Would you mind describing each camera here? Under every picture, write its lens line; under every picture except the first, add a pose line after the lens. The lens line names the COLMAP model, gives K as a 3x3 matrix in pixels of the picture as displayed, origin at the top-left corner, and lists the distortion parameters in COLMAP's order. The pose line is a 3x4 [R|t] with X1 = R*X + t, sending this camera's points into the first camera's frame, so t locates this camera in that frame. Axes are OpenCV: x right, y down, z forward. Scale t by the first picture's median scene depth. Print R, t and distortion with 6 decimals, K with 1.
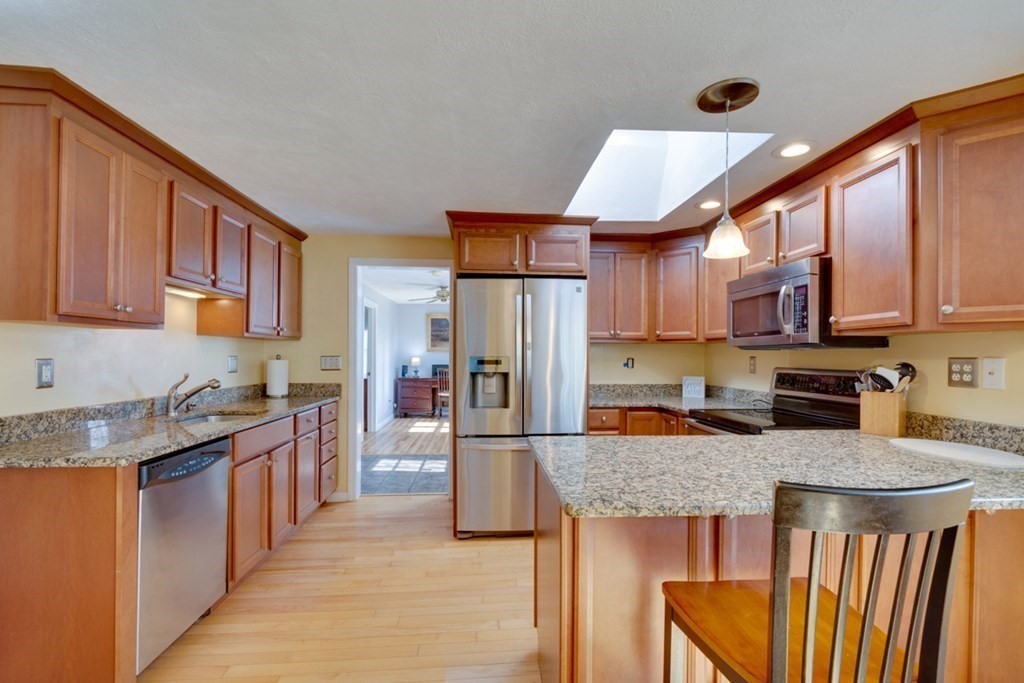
lens RADIAL K [[461.5, 0, 511.8], [0, 461.5, 354.1], [0, 0, 1]] dist [-0.005968, -0.000649]
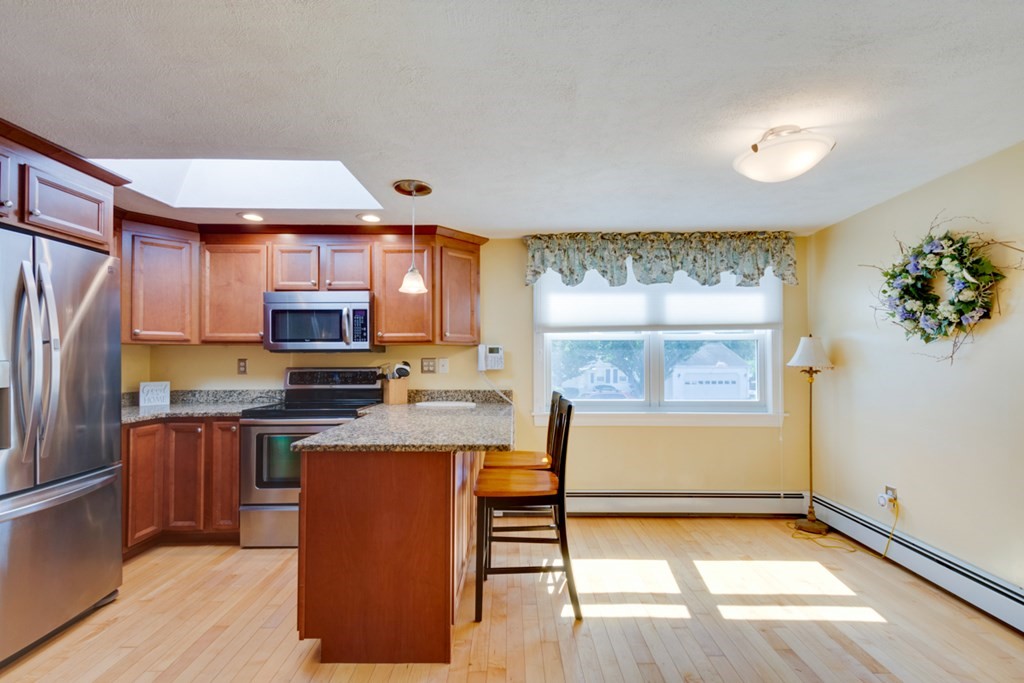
lens RADIAL K [[446.7, 0, 511.4], [0, 446.7, 353.7], [0, 0, 1]] dist [0.008552, -0.000282]
pose [[0.063479, 0.004563, 0.997973, -0.573961], [0.001044, 0.999989, -0.004639, -0.001575], [-0.997983, 0.001336, 0.063473, 0.339233]]
